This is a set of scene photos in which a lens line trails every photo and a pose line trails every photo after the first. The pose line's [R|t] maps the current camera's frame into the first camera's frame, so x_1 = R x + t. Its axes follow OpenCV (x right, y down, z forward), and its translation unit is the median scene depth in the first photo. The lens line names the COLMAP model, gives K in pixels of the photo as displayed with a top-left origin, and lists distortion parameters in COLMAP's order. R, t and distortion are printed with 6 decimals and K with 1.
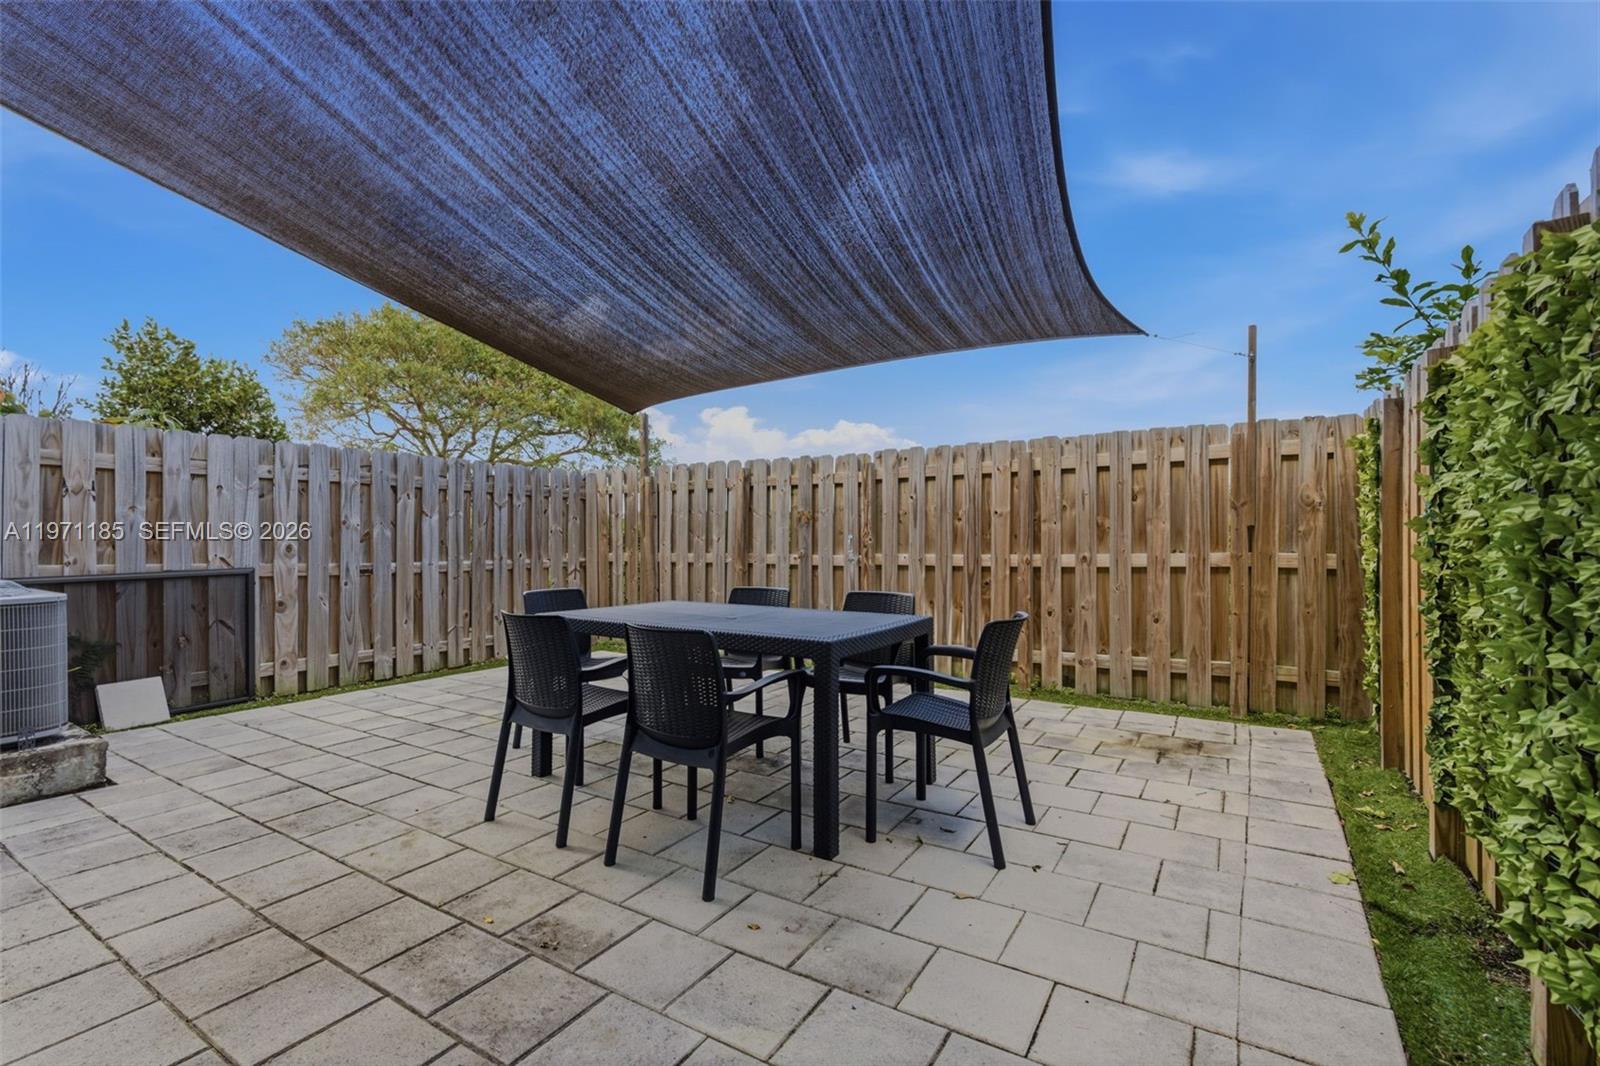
lens RADIAL K [[711.3, 0, 768.8], [0, 711.3, 536.4], [0, 0, 1]] dist [-0.000040, -0.000130]
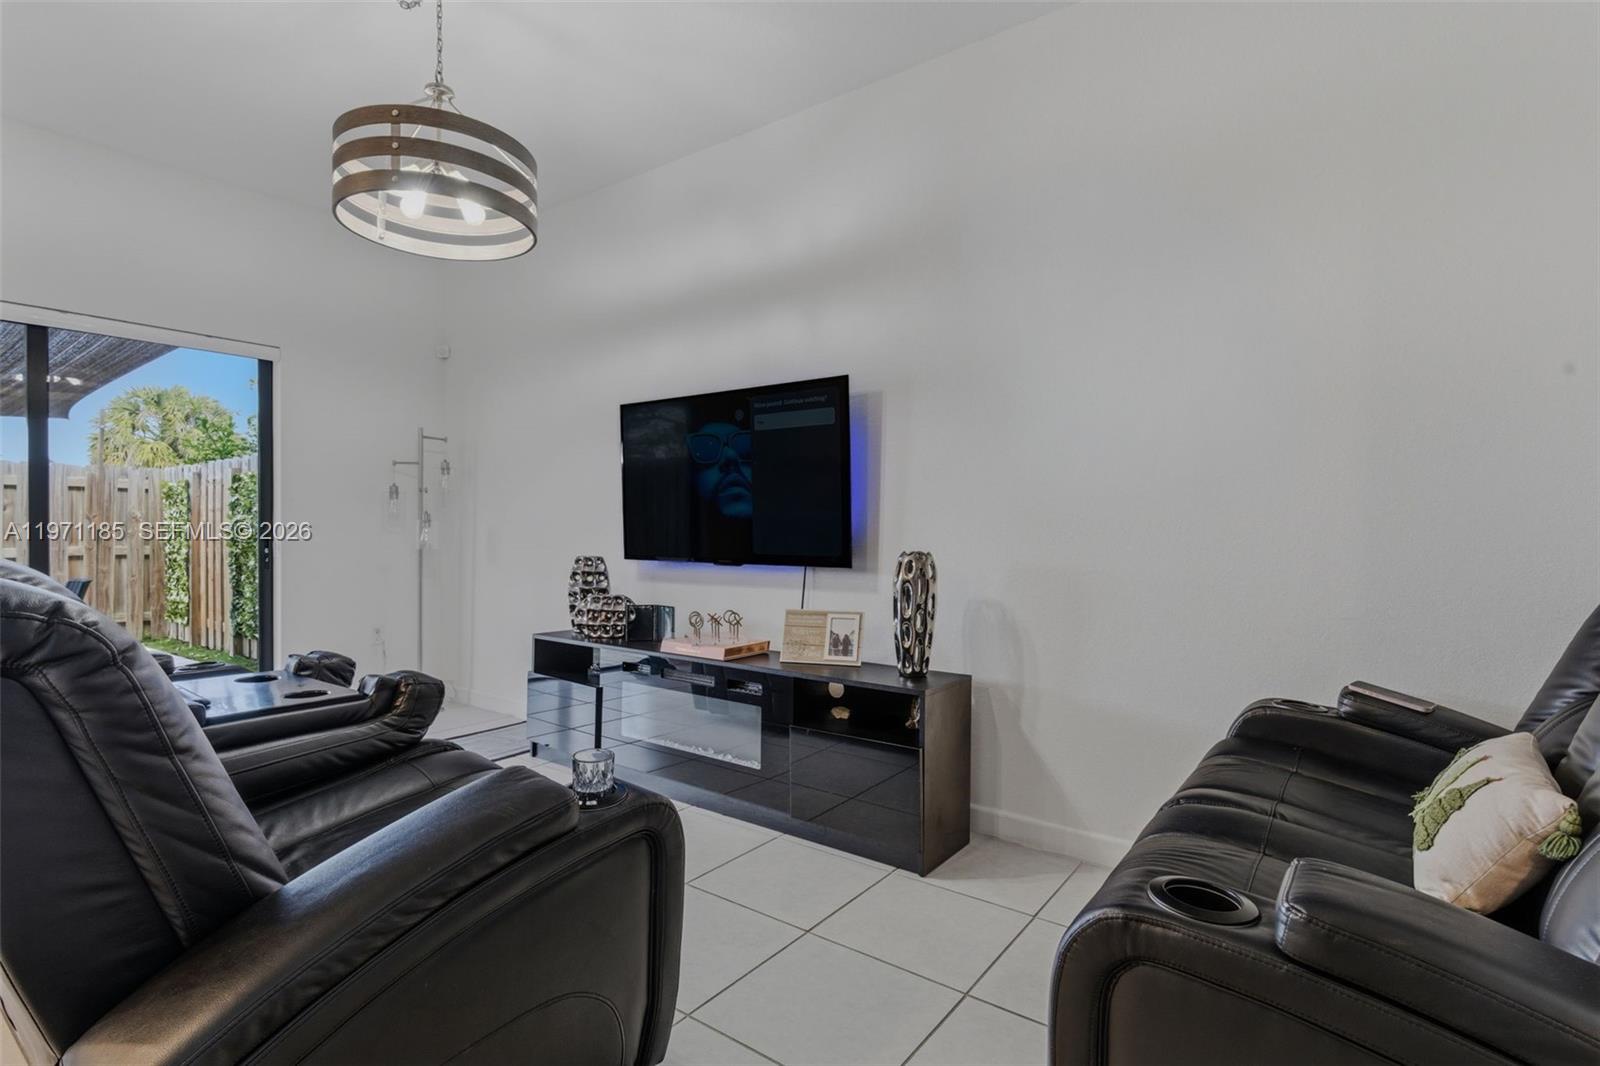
lens RADIAL K [[711.3, 0, 768.8], [0, 711.3, 536.4], [0, 0, 1]] dist [-0.000040, -0.000130]
pose [[0.042165, -0.000413, 0.999111, -1.163717], [-0.006338, 0.999980, 0.000681, -0.013381], [-0.999091, -0.006361, 0.042162, -0.794817]]
